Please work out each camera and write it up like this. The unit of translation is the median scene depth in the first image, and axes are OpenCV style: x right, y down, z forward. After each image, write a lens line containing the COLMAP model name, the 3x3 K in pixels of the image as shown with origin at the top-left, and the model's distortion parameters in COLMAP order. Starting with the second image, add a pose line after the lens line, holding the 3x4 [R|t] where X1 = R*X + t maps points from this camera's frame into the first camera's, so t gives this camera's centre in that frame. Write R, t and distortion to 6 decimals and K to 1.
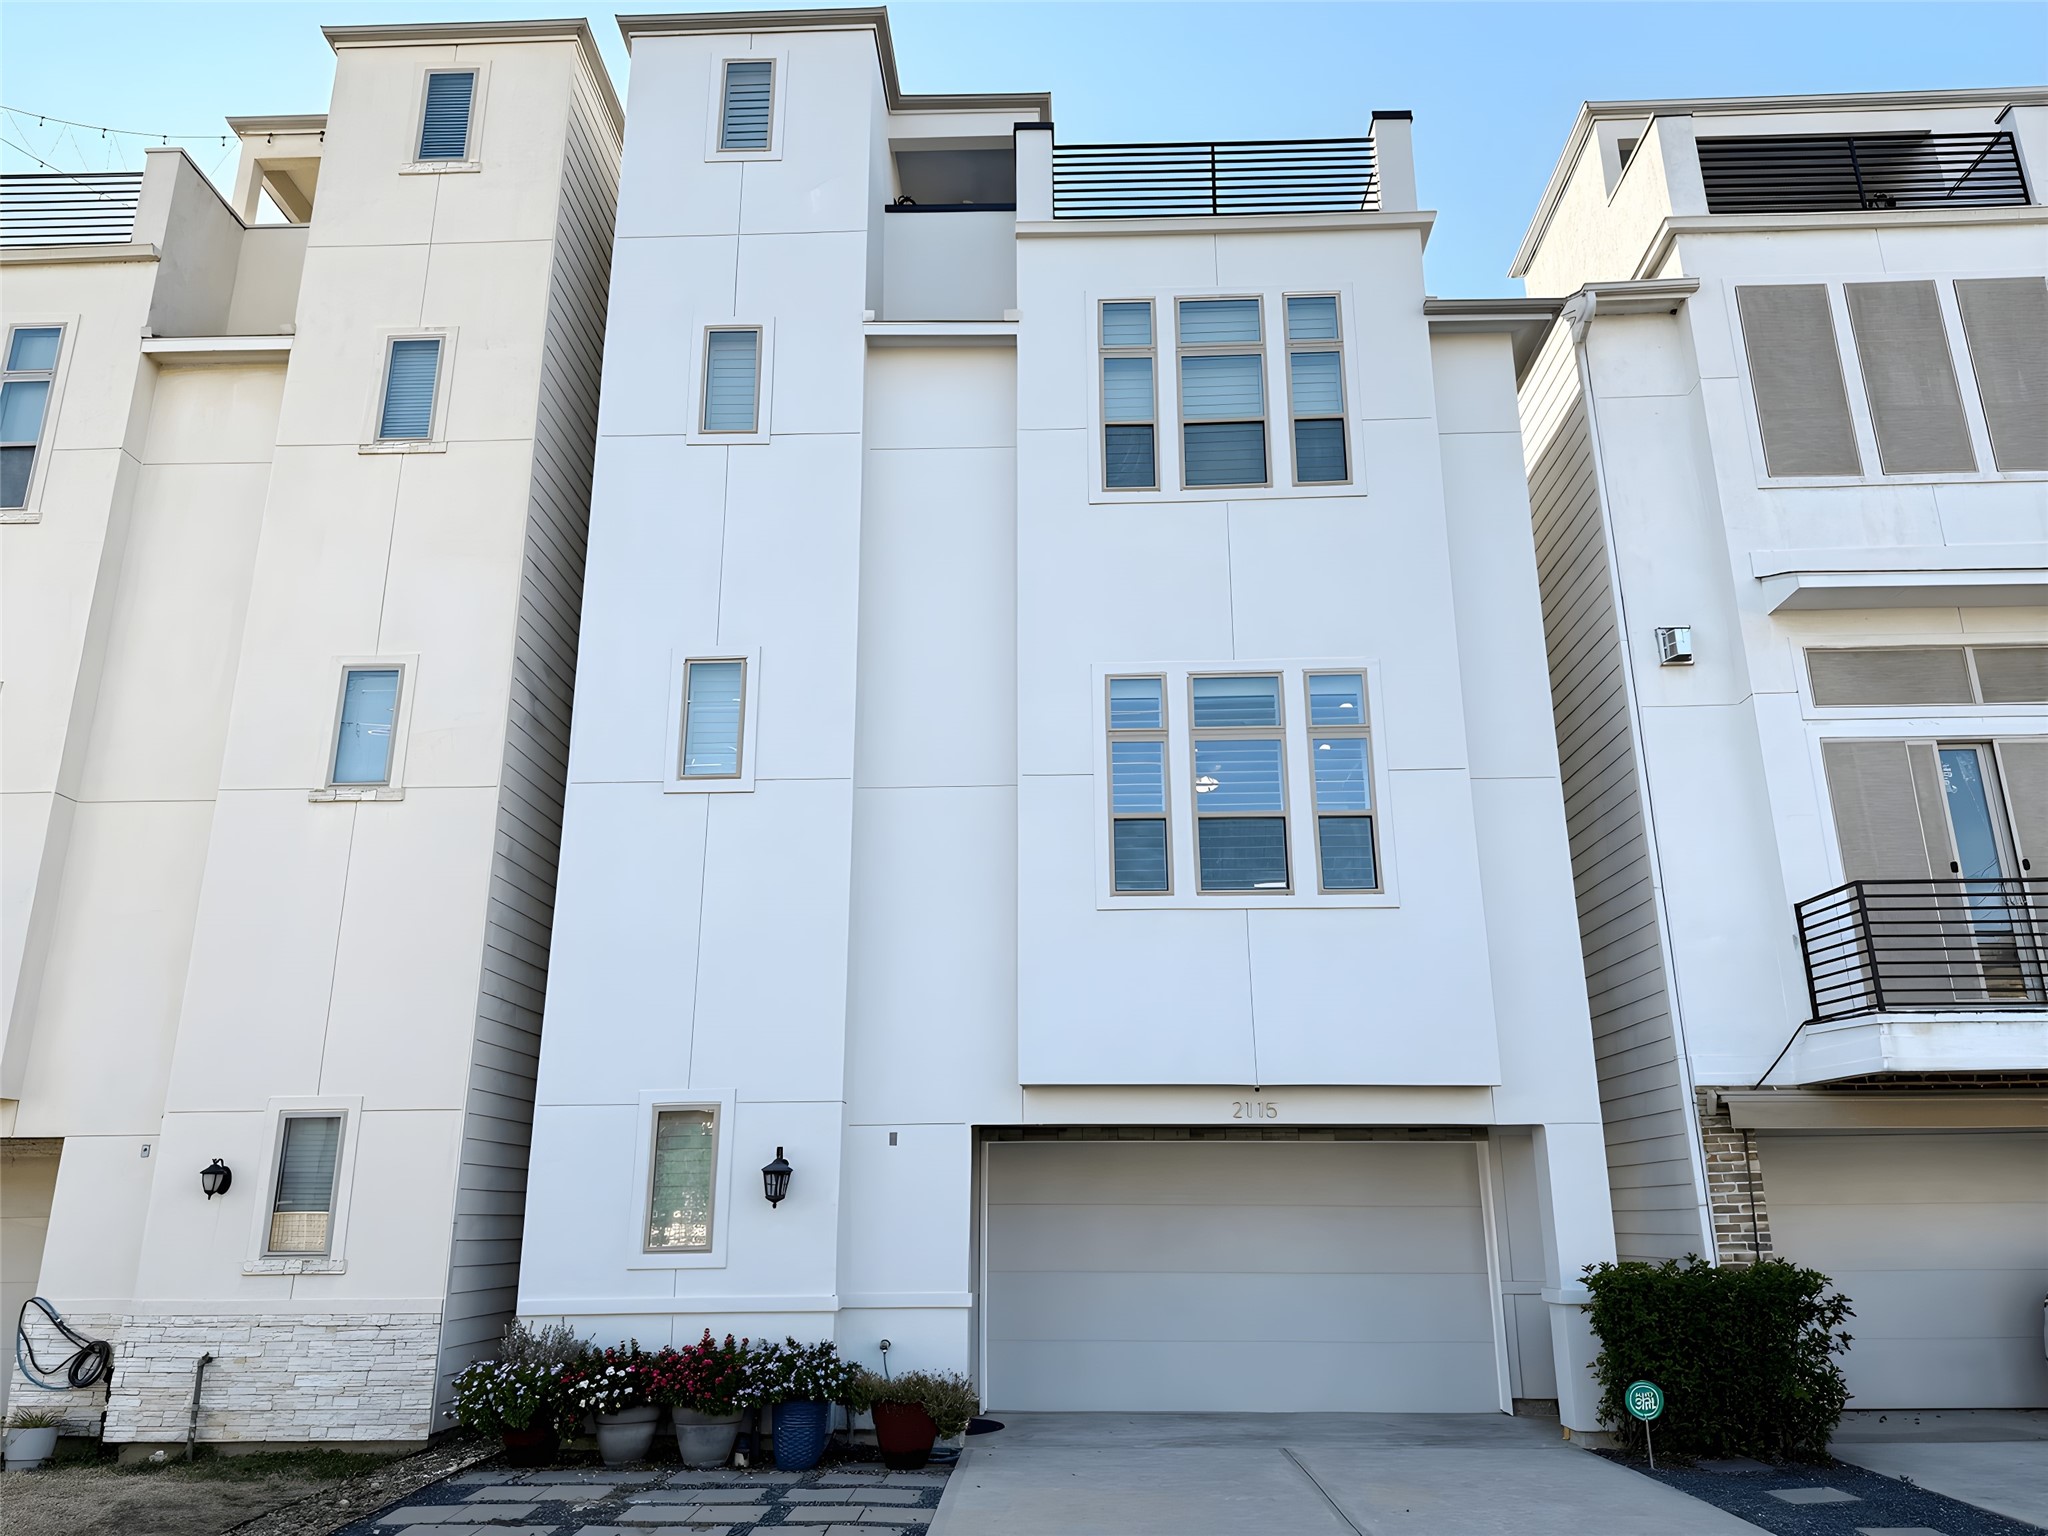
lens RADIAL K [[1451.6, 0, 1020.7], [0, 1451.6, 774.8], [0, 0, 1]] dist [0.128700, -0.244191]
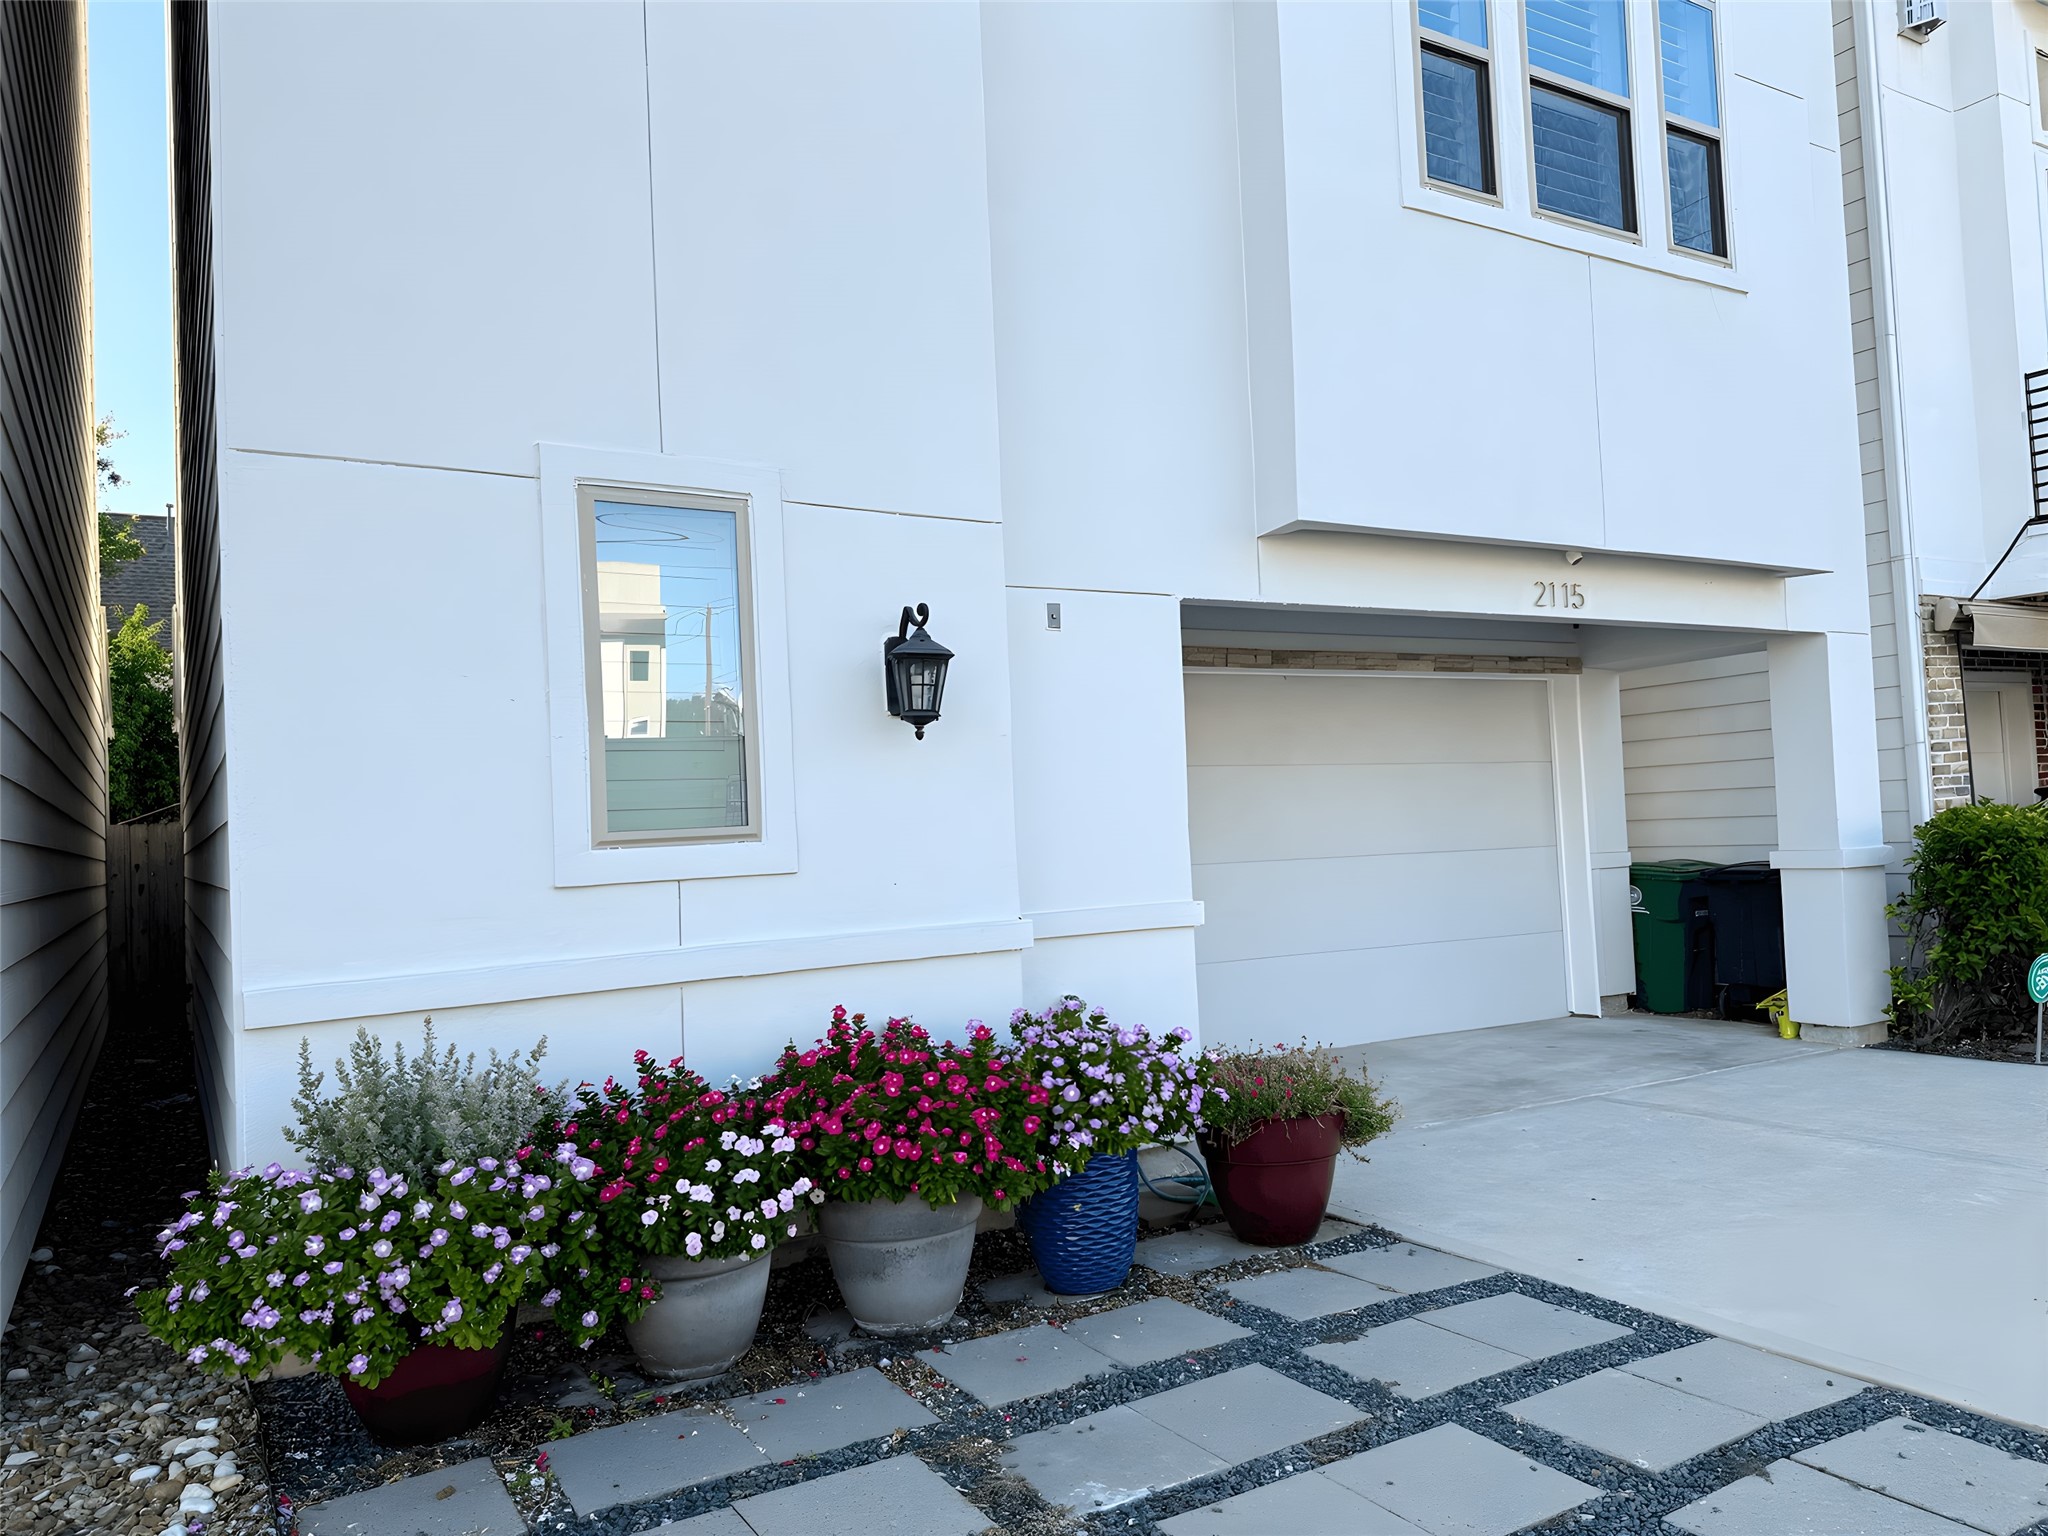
lens RADIAL K [[1427.5, 0, 1026.7], [0, 1427.5, 780.5], [0, 0, 1]] dist [0.033699, -0.001810]
pose [[0.836699, -0.009082, 0.547588, -0.358053], [-0.121897, 0.971693, 0.202370, 0.211992], [-0.533925, -0.236072, 0.811908, 0.618417]]
